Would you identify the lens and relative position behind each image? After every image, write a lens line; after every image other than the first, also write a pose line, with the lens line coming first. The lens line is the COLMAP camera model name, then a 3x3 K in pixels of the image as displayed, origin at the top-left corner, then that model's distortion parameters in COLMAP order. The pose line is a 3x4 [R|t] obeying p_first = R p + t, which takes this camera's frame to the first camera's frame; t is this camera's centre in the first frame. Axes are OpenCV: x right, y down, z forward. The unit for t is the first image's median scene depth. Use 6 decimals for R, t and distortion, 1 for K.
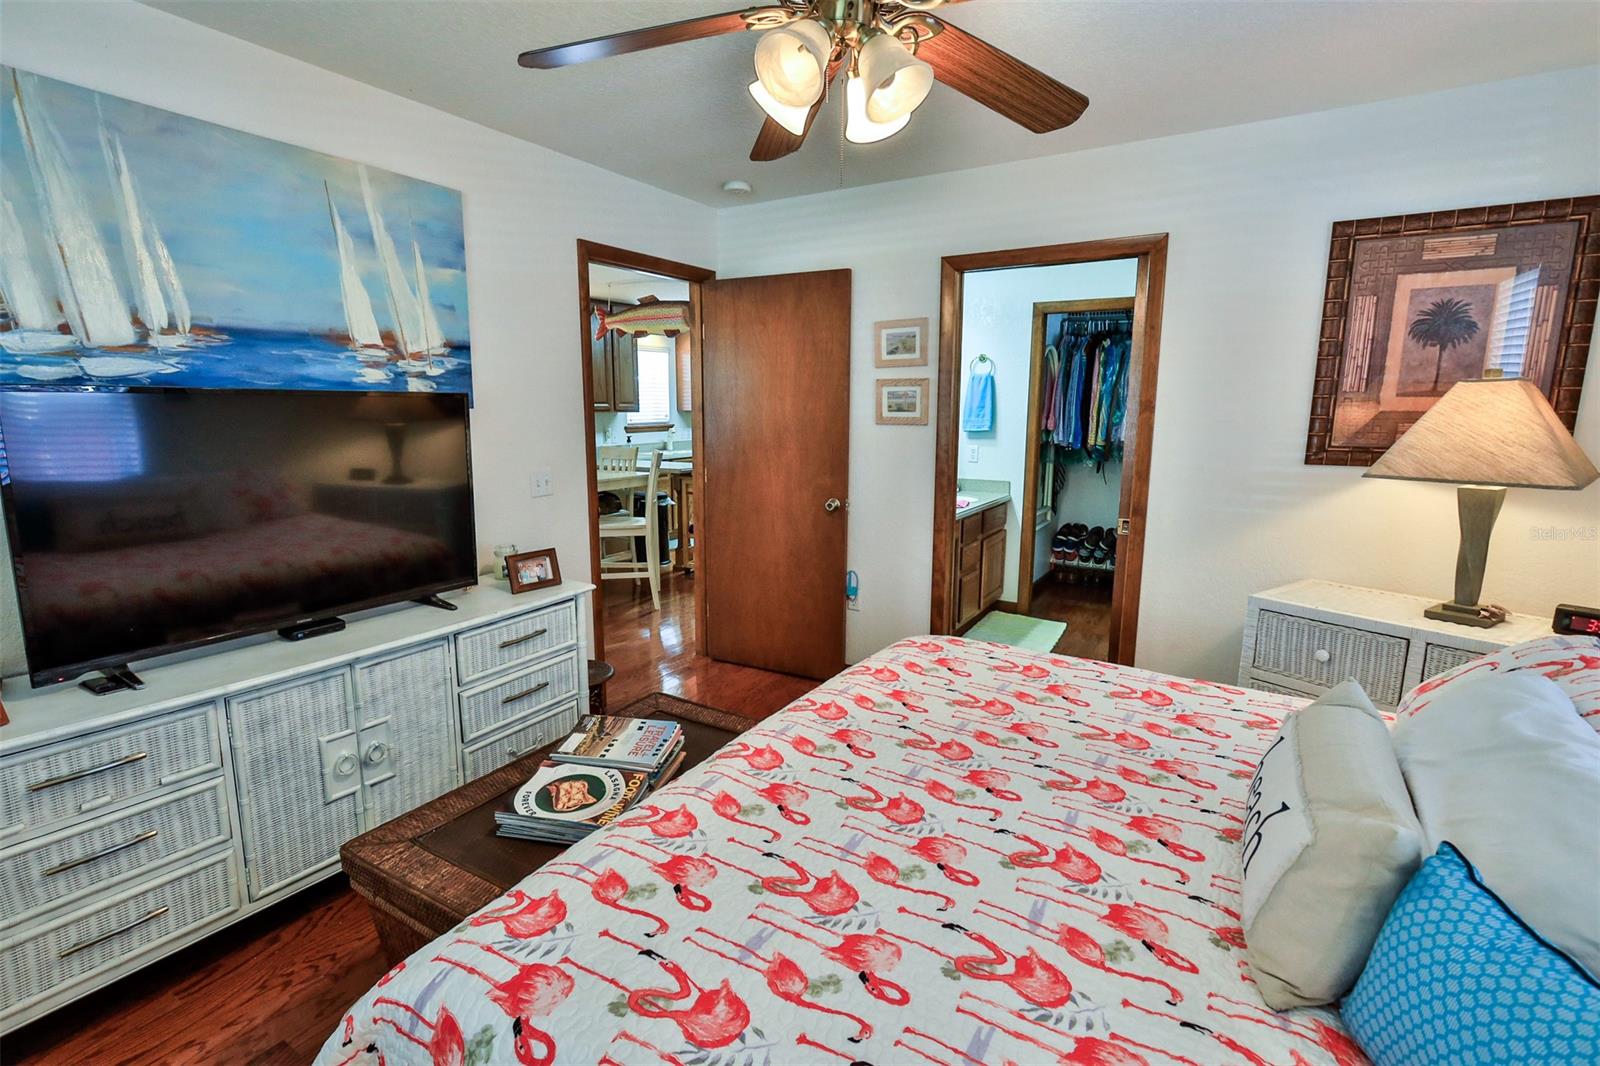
lens RADIAL K [[745.6, 0, 782.7], [0, 745.6, 531.3], [0, 0, 1]] dist [-0.006696, 0.002249]
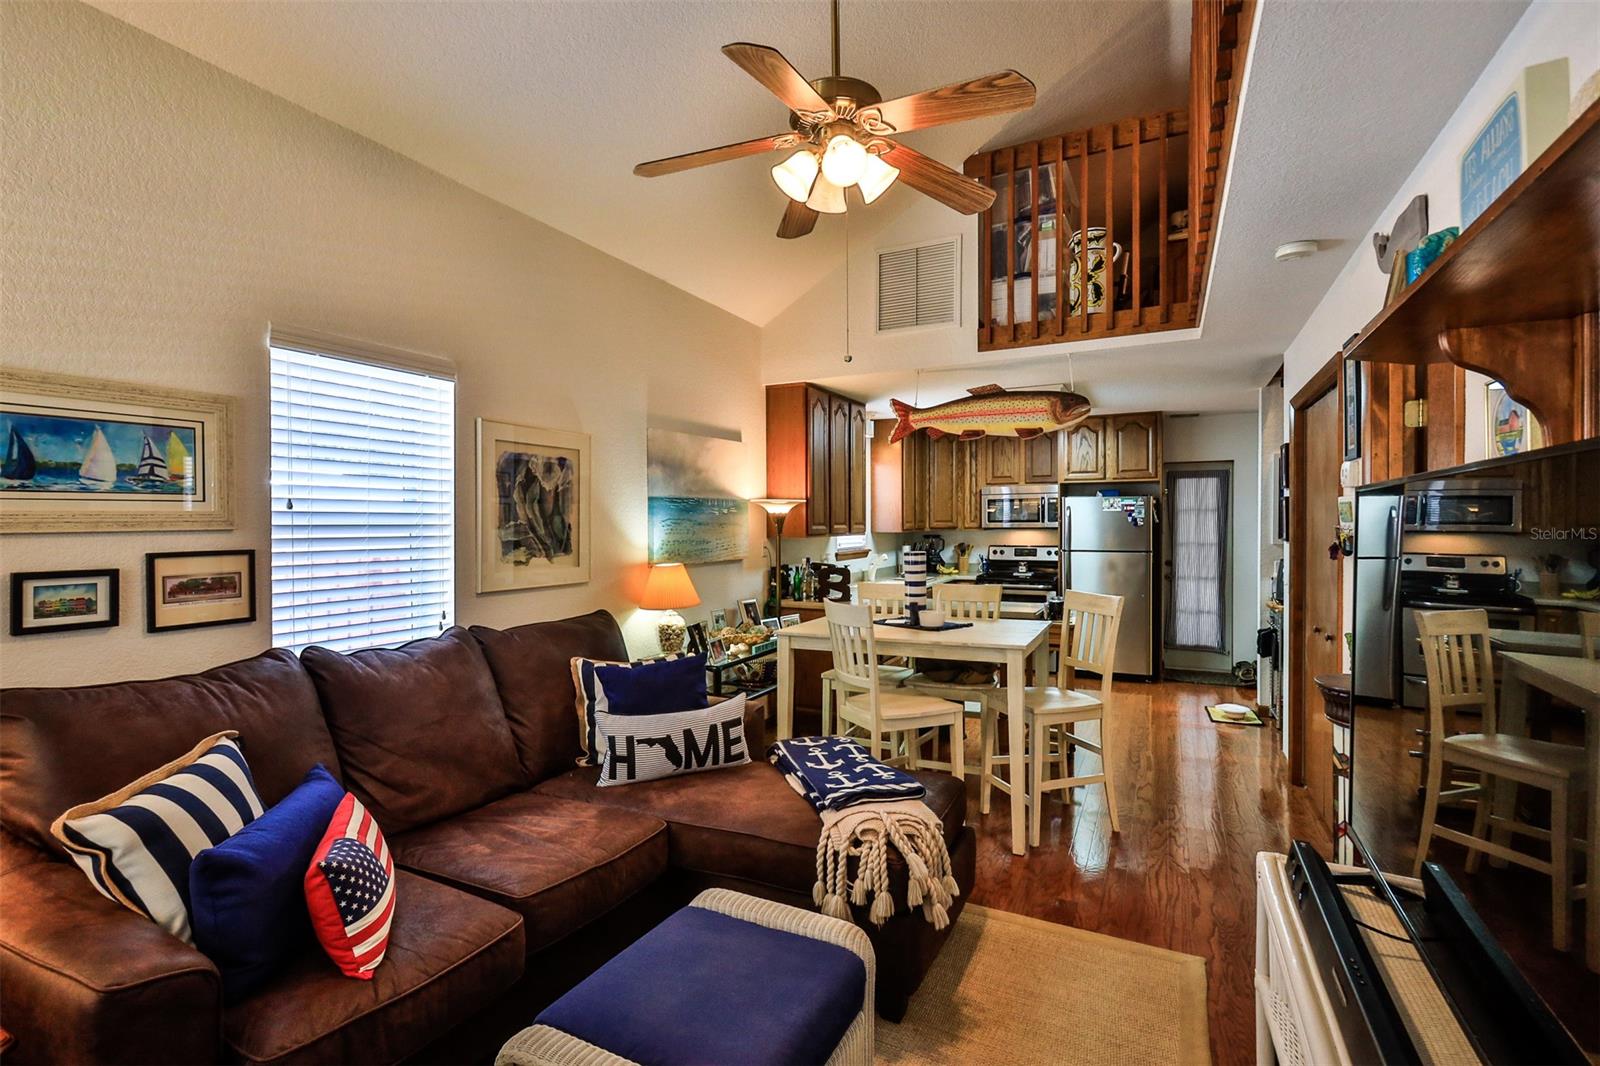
lens RADIAL K [[748.1, 0, 786.7], [0, 748.1, 529.6], [0, 0, 1]] dist [-0.005497, -0.000109]
pose [[0.994203, -0.008166, 0.107207, -0.355078], [0.024753, 0.987712, -0.154314, -0.044285], [-0.104630, 0.156074, 0.982188, 0.225418]]
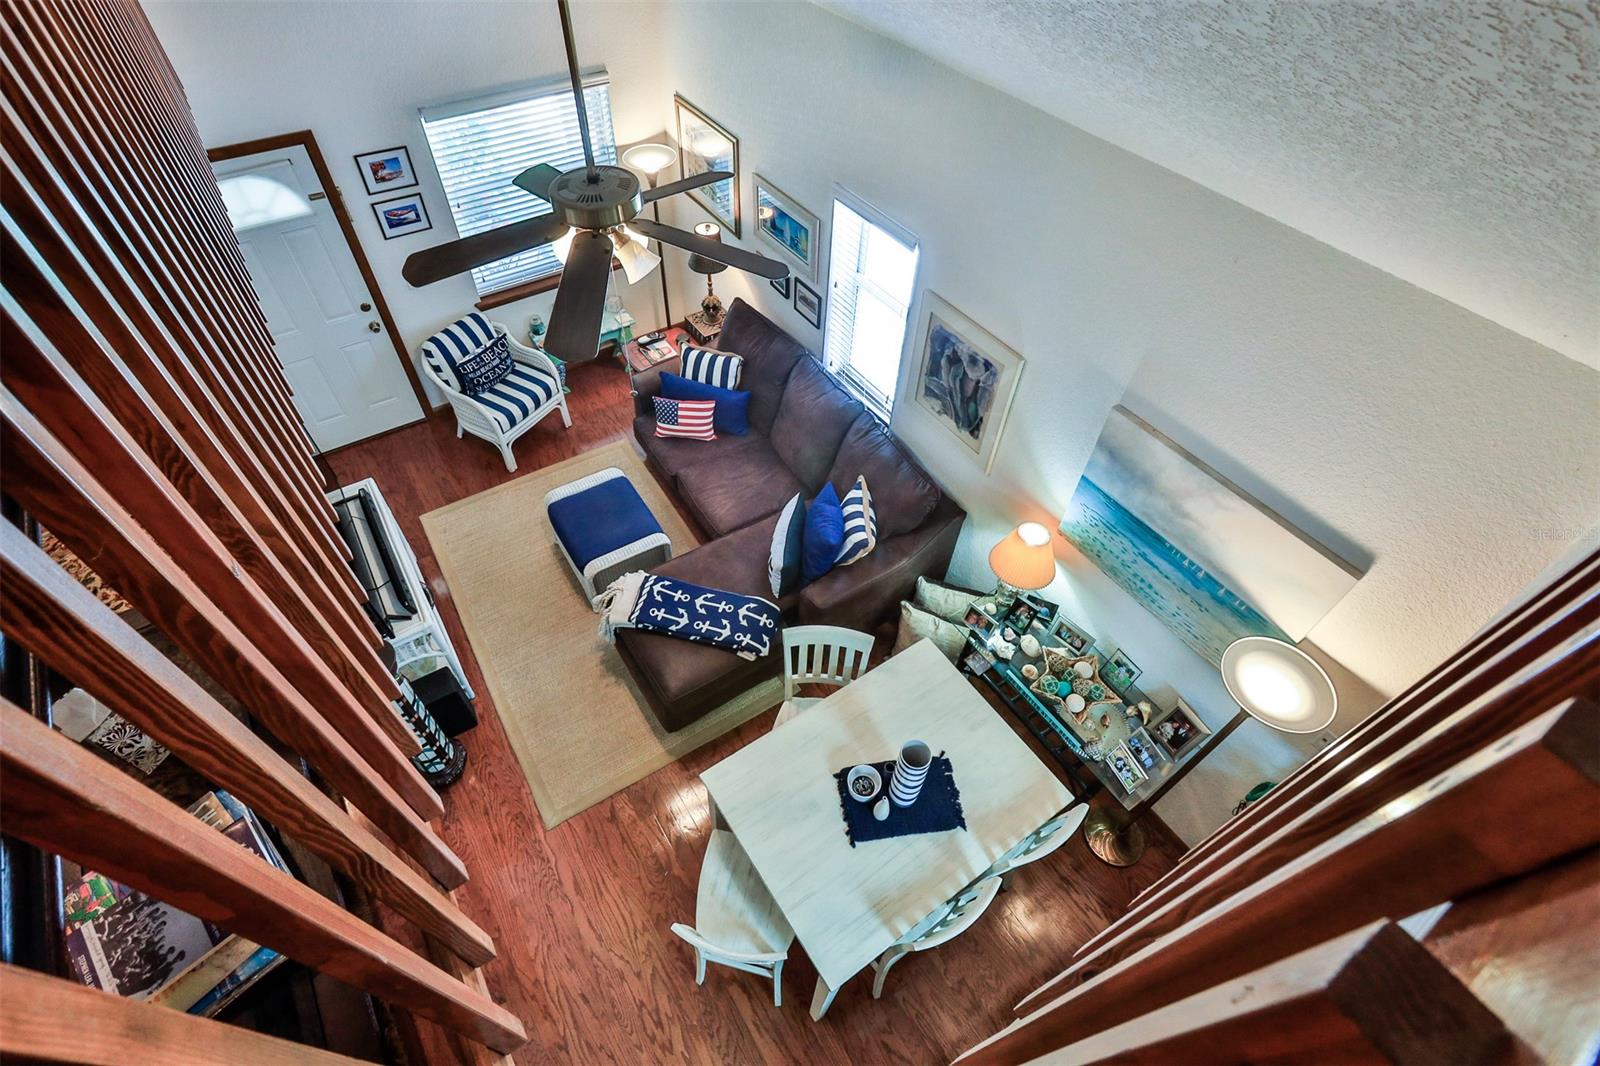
lens RADIAL K [[745.6, 0, 782.7], [0, 745.6, 531.3], [0, 0, 1]] dist [-0.006696, 0.002249]
pose [[-0.403794, 0.690026, -0.600679, -0.055004], [-0.169782, 0.588659, 0.790351, -0.427688], [0.898957, 0.421124, -0.120543, 0.654692]]
